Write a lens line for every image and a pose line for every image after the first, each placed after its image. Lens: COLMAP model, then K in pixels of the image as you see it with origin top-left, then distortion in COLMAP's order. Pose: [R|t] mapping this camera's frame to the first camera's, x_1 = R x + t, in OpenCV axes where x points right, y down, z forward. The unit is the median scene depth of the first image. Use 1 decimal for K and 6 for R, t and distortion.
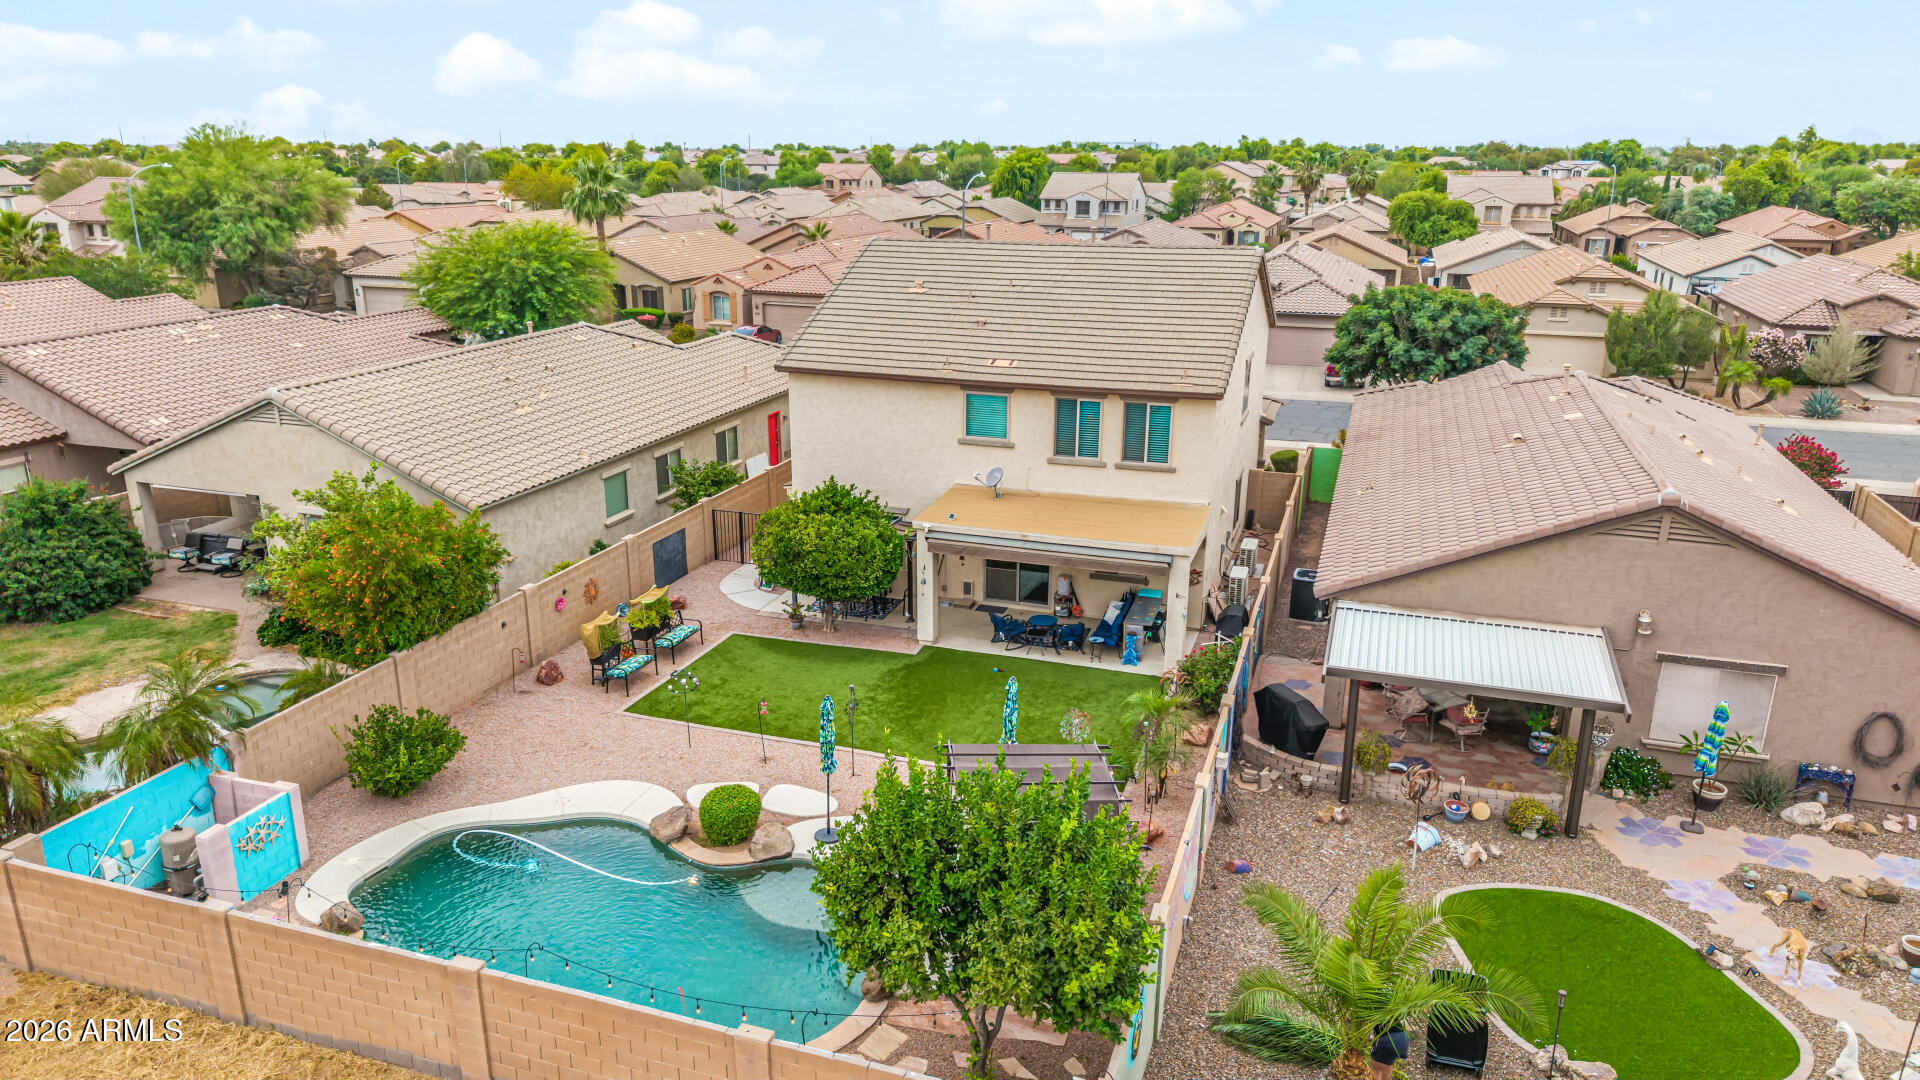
lens RADIAL K [[1292.5, 0, 958.5], [0, 1292.5, 531.1], [0, 0, 1]] dist [0.025106, -0.023038]
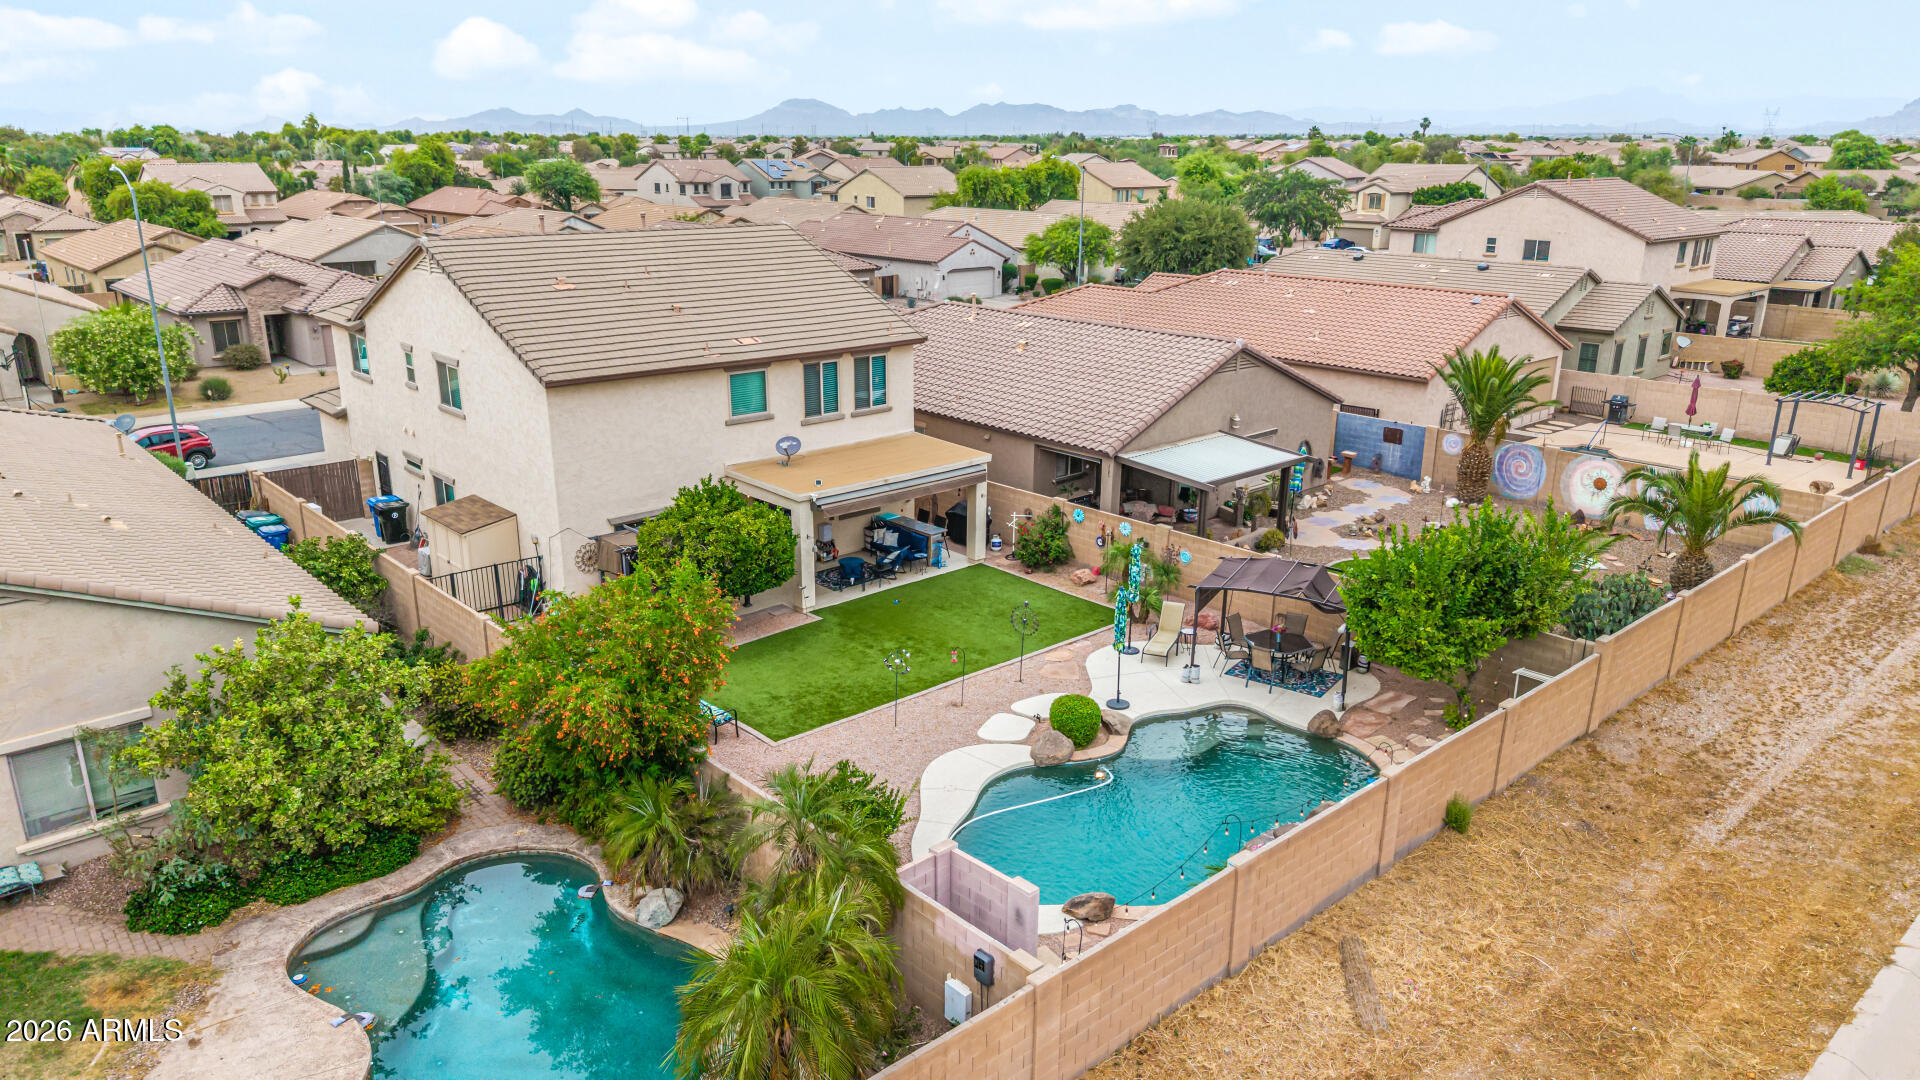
lens RADIAL K [[1292.5, 0, 958.5], [0, 1292.5, 531.1], [0, 0, 1]] dist [0.025106, -0.023038]
pose [[0.492680, -0.255865, 0.831745, -0.796890], [0.247619, 0.957506, 0.147876, -0.096156], [-0.834237, 0.133101, 0.535101, 0.318689]]
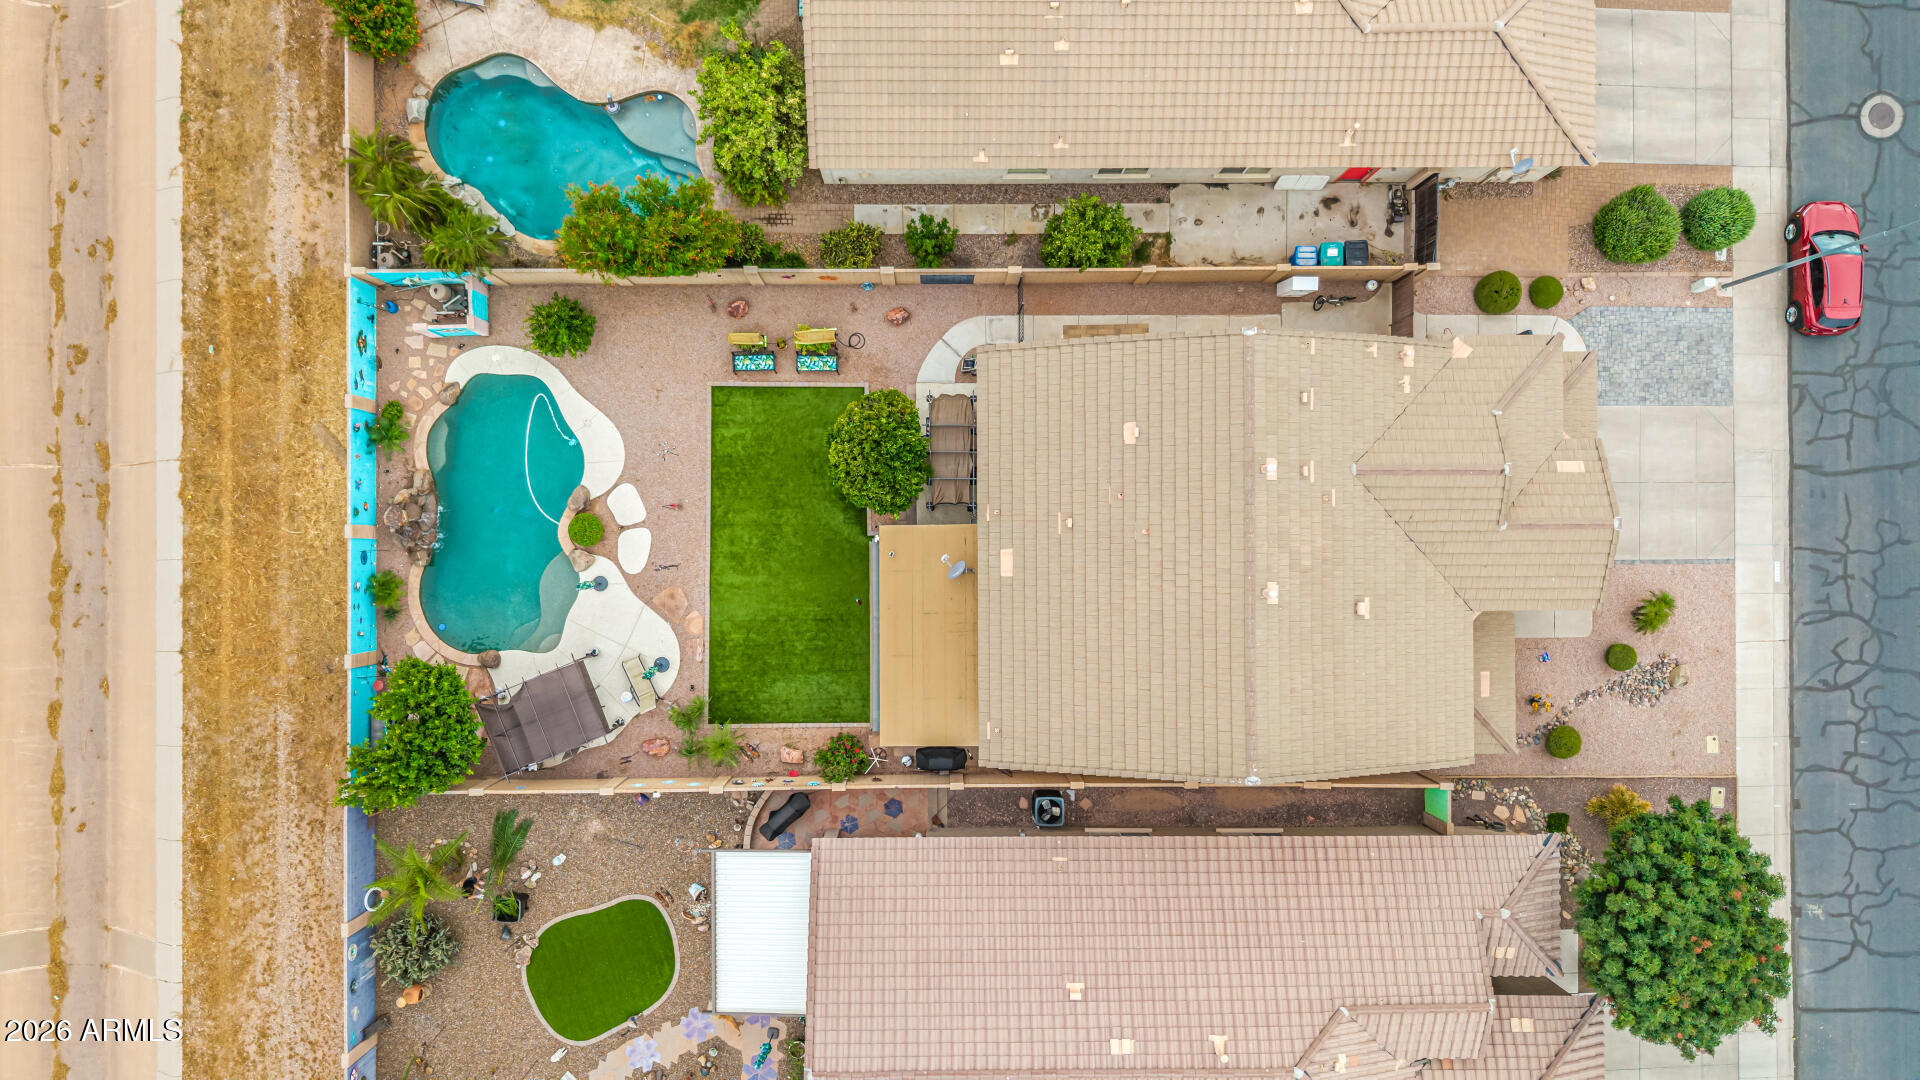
lens RADIAL K [[1350.5, 0, 981.4], [0, 1350.5, 545.7], [0, 0, 1]] dist [0.010885, -0.001571]
pose [[0.317931, 0.948096, -0.005781, 0.022218], [-0.284158, 0.101102, 0.953432, -1.219600], [0.904530, -0.301483, 0.301553, 0.650159]]
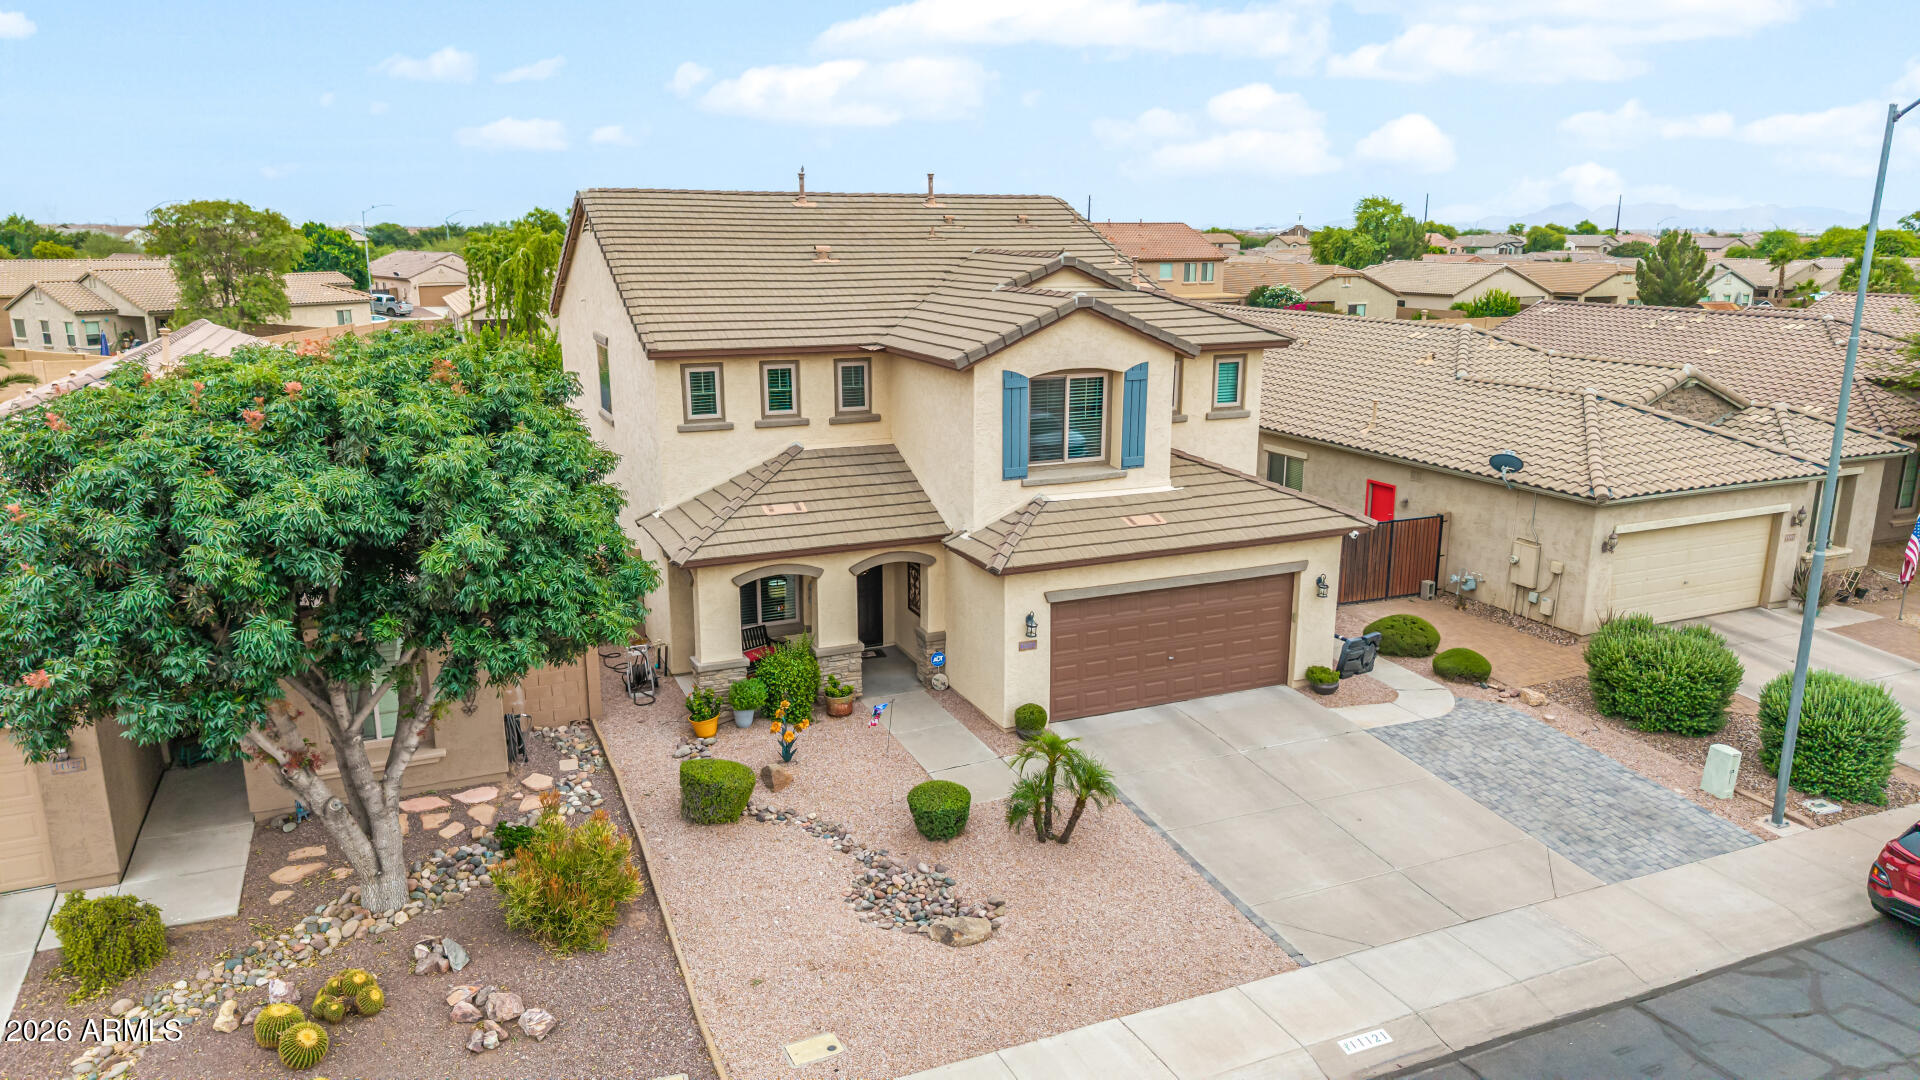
lens RADIAL K [[1285.5, 0, 955.4], [0, 1285.5, 544.5], [0, 0, 1]] dist [0.010909, -0.008988]
pose [[-0.740911, 0.154013, -0.653706, 0.659023], [-0.195274, 0.881897, 0.429098, -0.448424], [0.642588, 0.445575, -0.623333, 1.892119]]
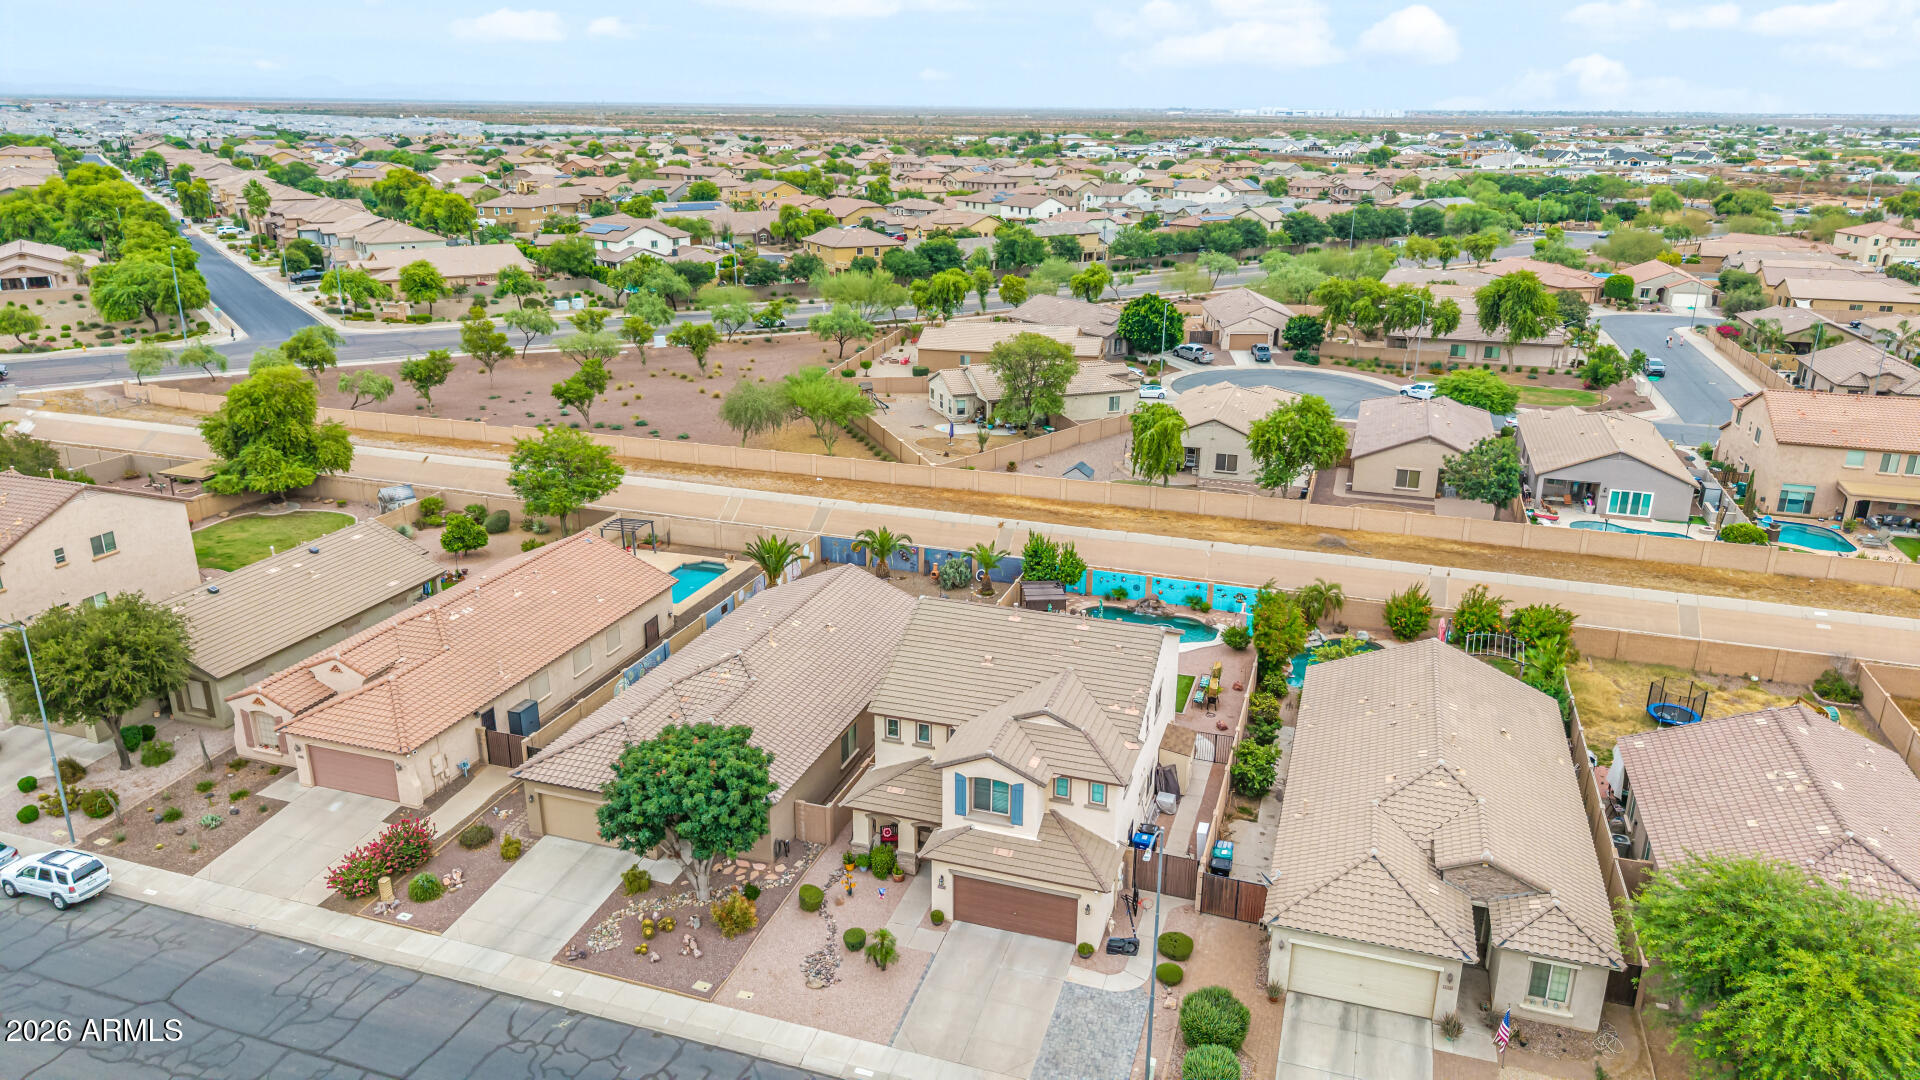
lens RADIAL K [[1285.5, 0, 955.4], [0, 1285.5, 544.5], [0, 0, 1]] dist [0.010909, -0.008988]
pose [[-0.999944, -0.010605, 0.000573, 0.204037], [-0.008317, 0.815465, 0.578747, -1.373641], [-0.006604, 0.578710, -0.815507, 2.565692]]
